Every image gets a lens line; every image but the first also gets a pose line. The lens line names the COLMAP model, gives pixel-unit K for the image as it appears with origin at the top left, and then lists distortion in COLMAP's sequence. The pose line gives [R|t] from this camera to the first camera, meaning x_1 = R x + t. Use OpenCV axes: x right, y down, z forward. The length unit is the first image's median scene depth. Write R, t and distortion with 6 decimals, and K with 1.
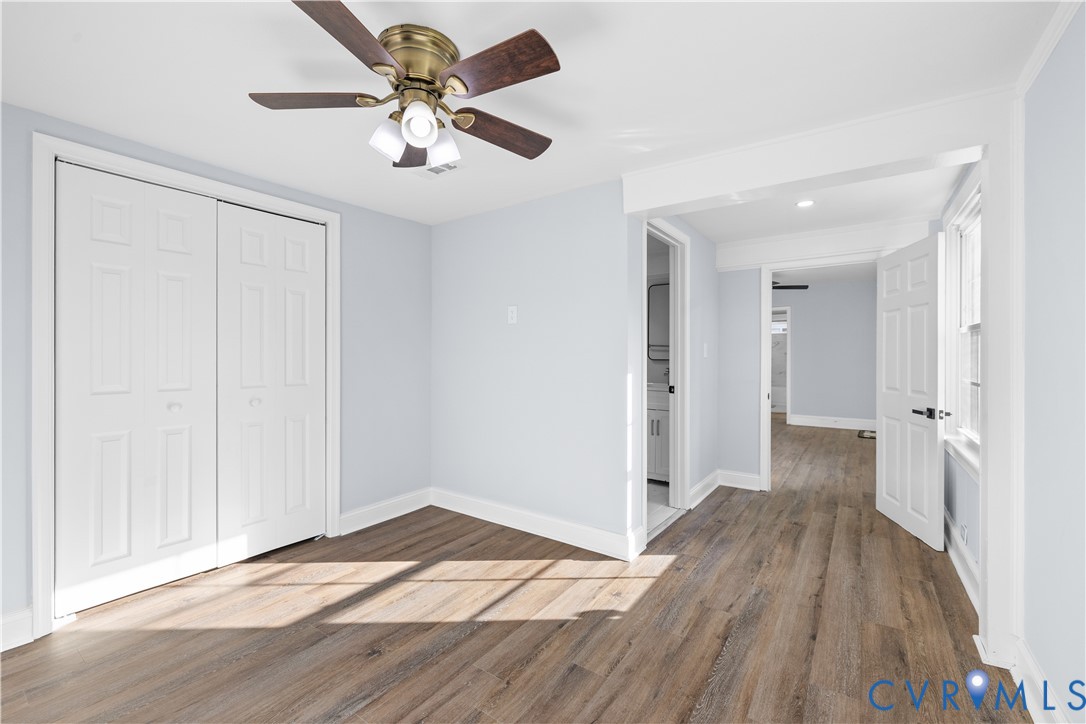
lens RADIAL K [[454.7, 0, 542.6], [0, 454.7, 359.1], [0, 0, 1]] dist [-0.003171, 0.000314]
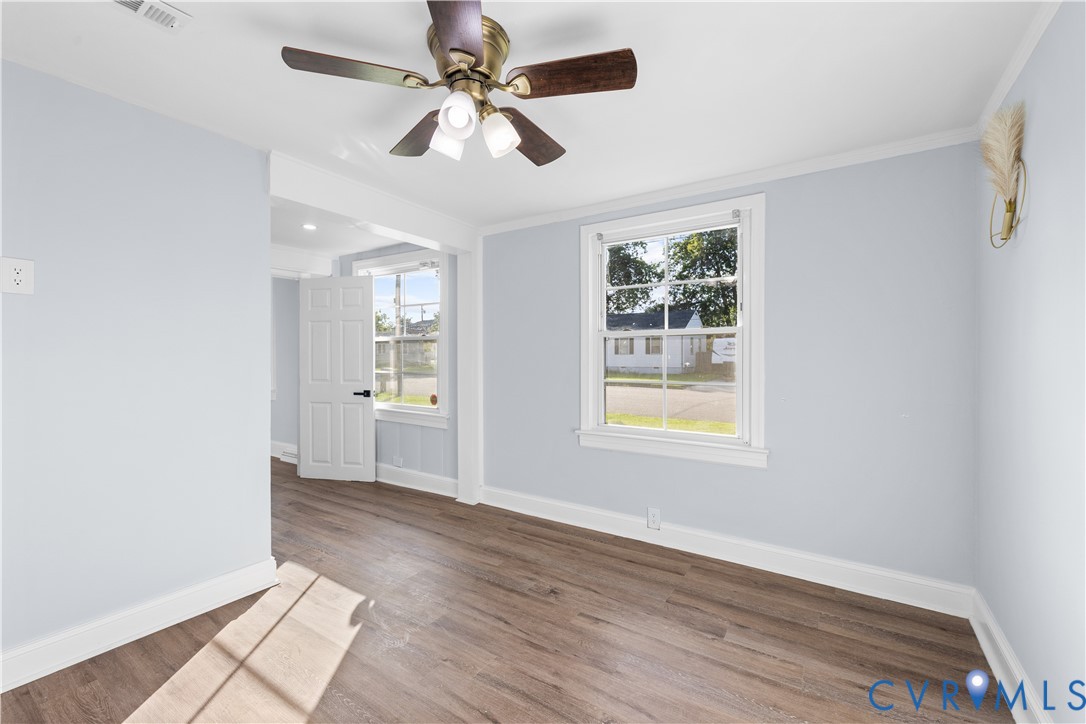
lens RADIAL K [[454.7, 0, 537.4], [0, 454.7, 357.4], [0, 0, 1]] dist [-0.003171, 0.000314]
pose [[-0.032536, -0.003599, 0.999464, -0.872307], [0.007785, 0.999962, 0.003854, -0.003430], [-0.999440, 0.007907, -0.032507, 0.616350]]
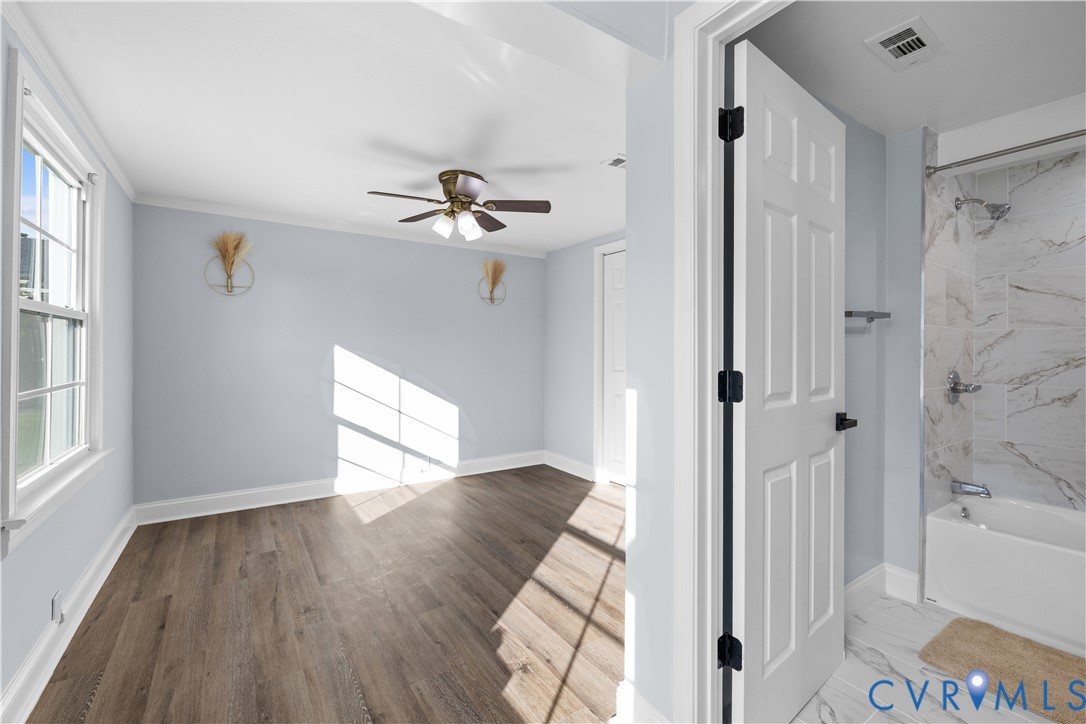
lens RADIAL K [[454.7, 0, 532.4], [0, 454.7, 352.9], [0, 0, 1]] dist [-0.003171, 0.000314]
pose [[-0.362425, 0.002936, -0.932008, 0.888604], [-0.011556, 0.999904, 0.007644, -0.008103], [0.931941, 0.013541, -0.362356, 1.326724]]
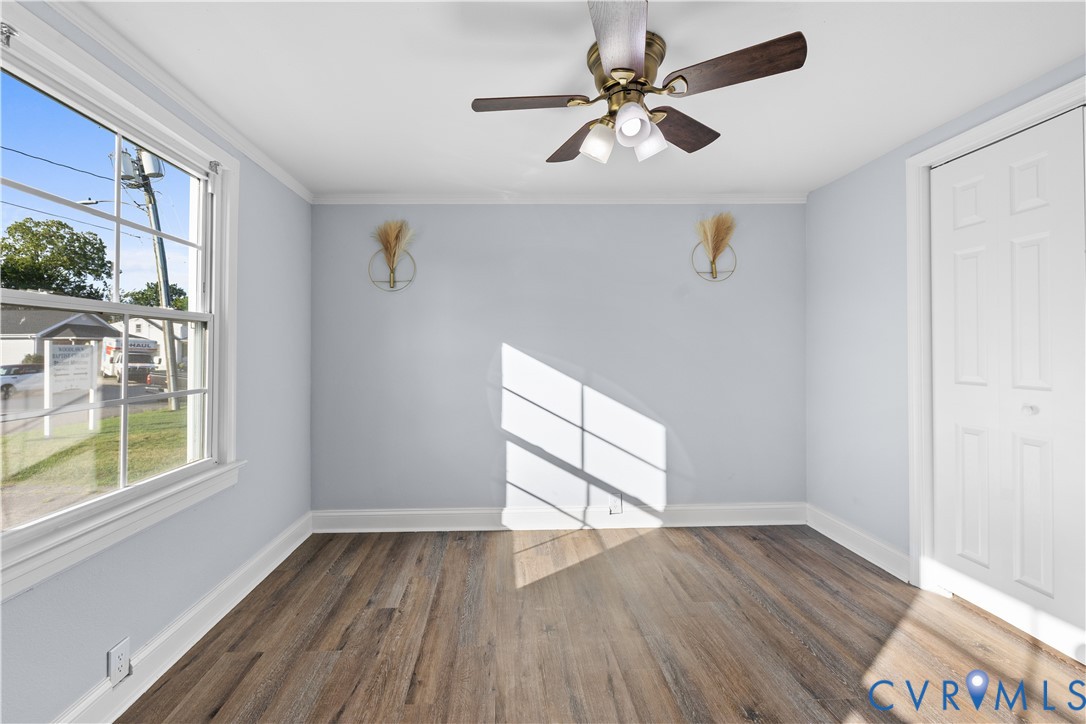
lens RADIAL K [[454.7, 0, 523.4], [0, 454.7, 350.2], [0, 0, 1]] dist [-0.003171, 0.000314]
pose [[-0.790629, 0.009551, -0.612222, 0.366233], [0.004662, 0.999943, 0.009578, -0.009603], [0.612278, 0.004718, -0.790628, 1.161078]]
